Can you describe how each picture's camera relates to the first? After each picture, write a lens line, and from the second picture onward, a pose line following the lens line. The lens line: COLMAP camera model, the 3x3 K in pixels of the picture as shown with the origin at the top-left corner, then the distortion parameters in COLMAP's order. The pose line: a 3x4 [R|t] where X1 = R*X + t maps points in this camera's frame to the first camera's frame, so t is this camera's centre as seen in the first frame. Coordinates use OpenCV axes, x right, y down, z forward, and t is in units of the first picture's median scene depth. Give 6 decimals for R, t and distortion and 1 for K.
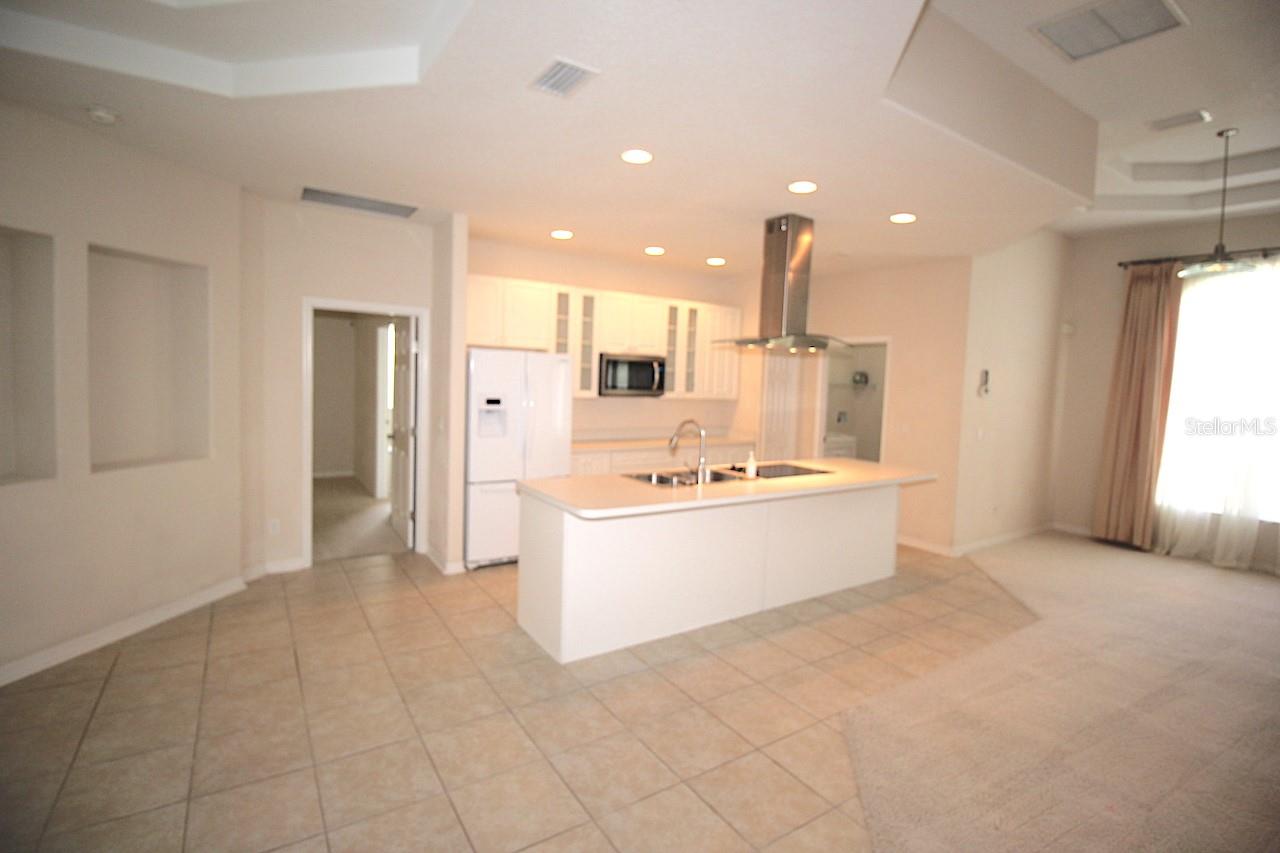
lens RADIAL K [[592.0, 0, 637.2], [0, 592.0, 414.8], [0, 0, 1]] dist [-0.009884, -0.006575]
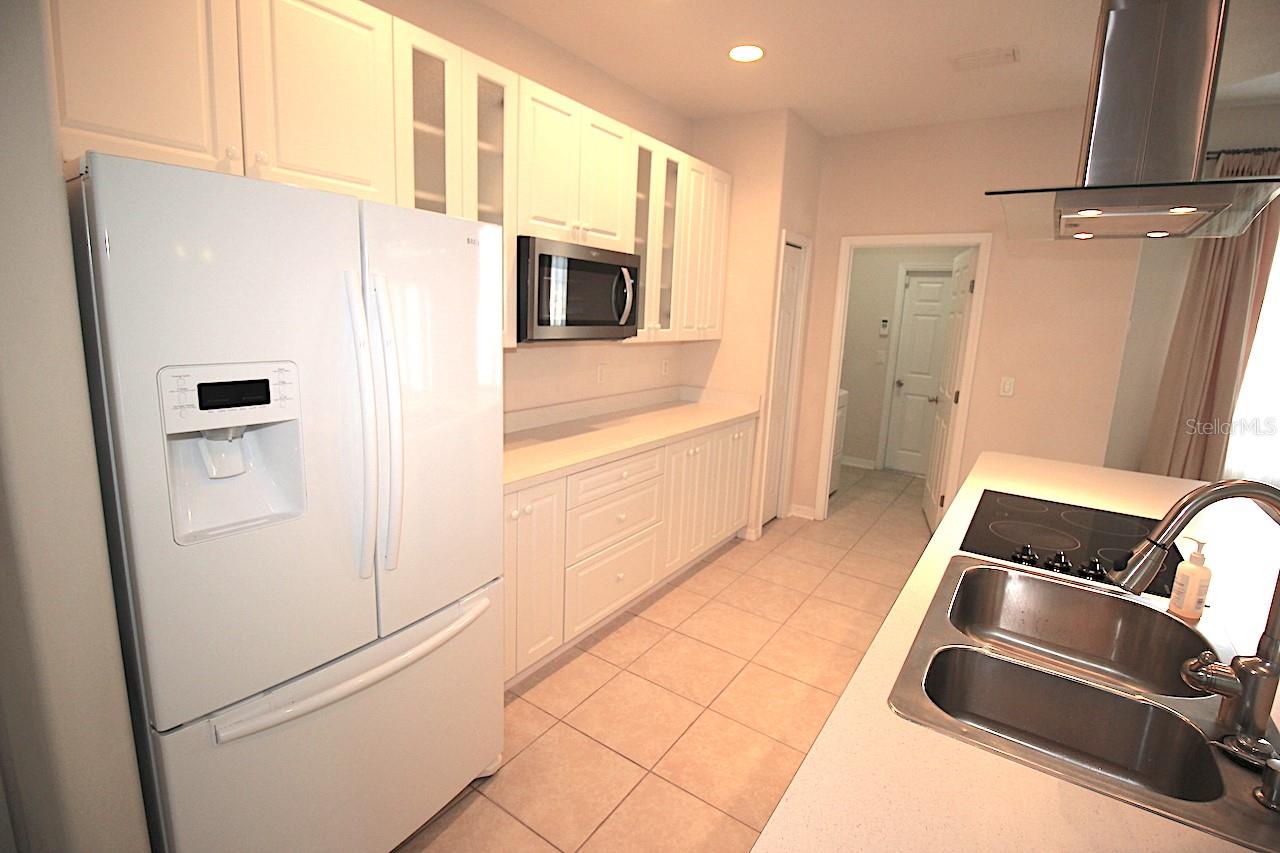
lens RADIAL K [[592.0, 0, 638.8], [0, 592.0, 411.0], [0, 0, 1]] dist [-0.009884, -0.006575]
pose [[0.929765, -0.057396, 0.363651, -0.147957], [0.012116, 0.992008, 0.125594, -0.036267], [-0.367953, -0.112367, 0.923030, 0.597803]]
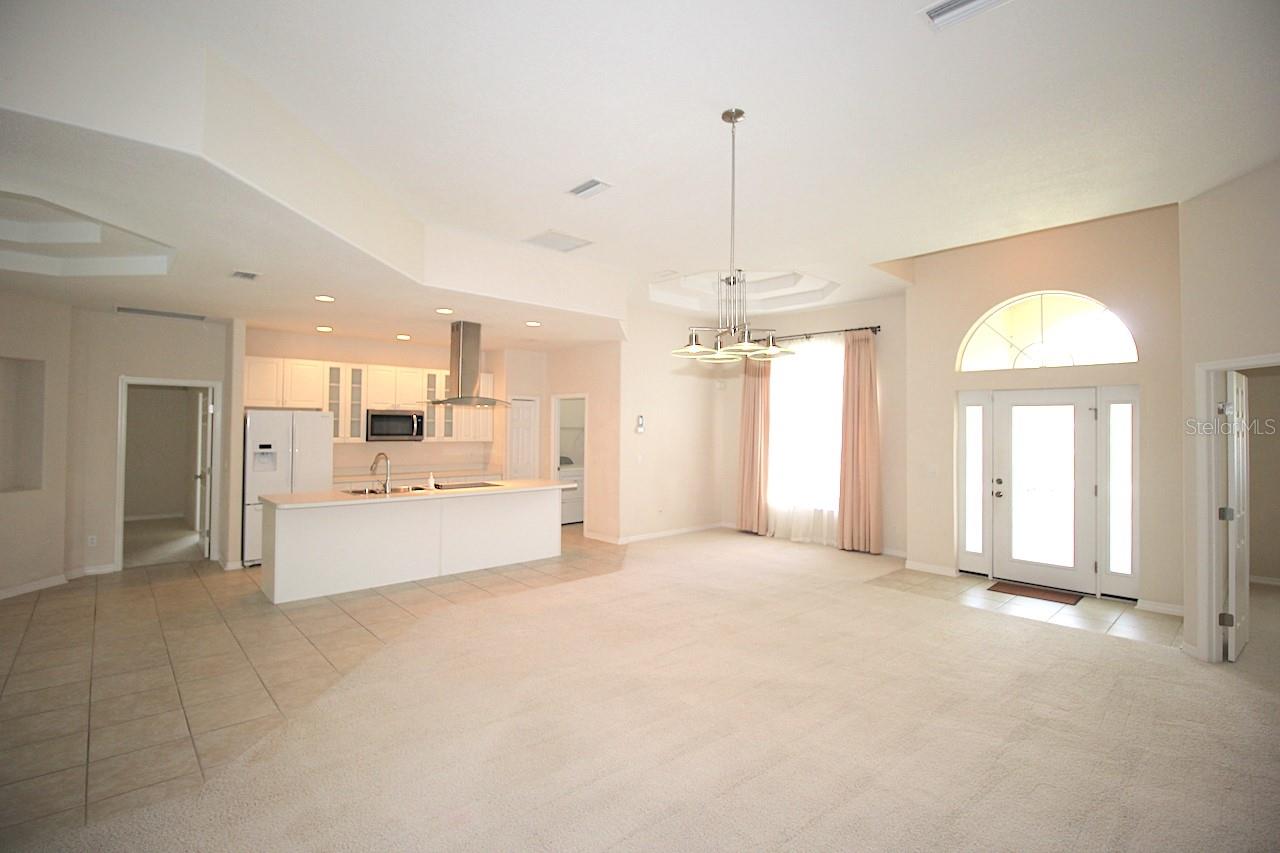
lens RADIAL K [[592.0, 0, 638.1], [0, 592.0, 419.3], [0, 0, 1]] dist [-0.009884, -0.006575]
pose [[0.988048, -0.023792, 0.152297, 0.361721], [0.035044, 0.996816, -0.071625, 0.038476], [-0.150107, 0.076106, 0.985736, -0.455383]]
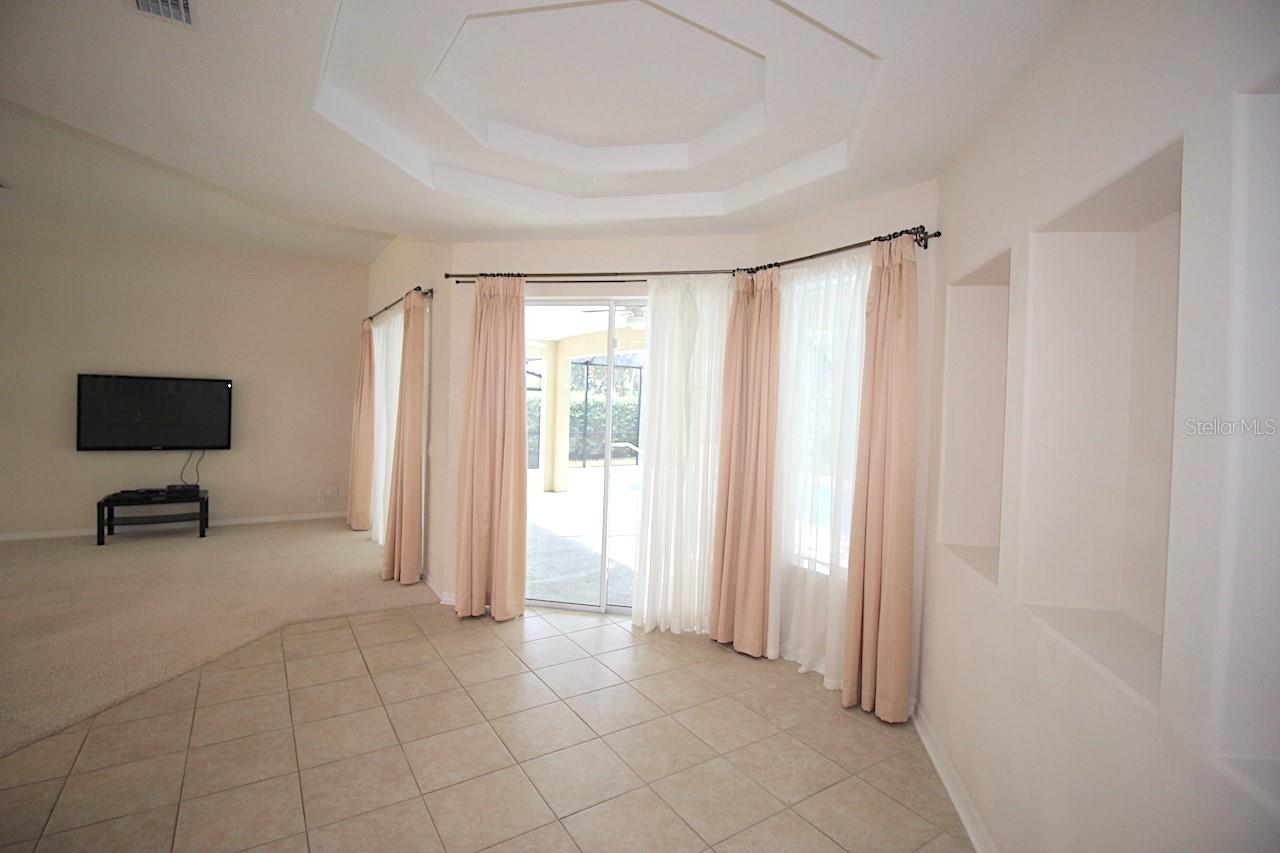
lens RADIAL K [[592.0, 0, 637.1], [0, 592.0, 420.9], [0, 0, 1]] dist [-0.009884, -0.006575]
pose [[-0.997735, -0.067008, 0.005890, -0.327277], [-0.066213, 0.993775, 0.089589, -0.059063], [-0.011856, 0.088996, -0.995961, 0.750214]]
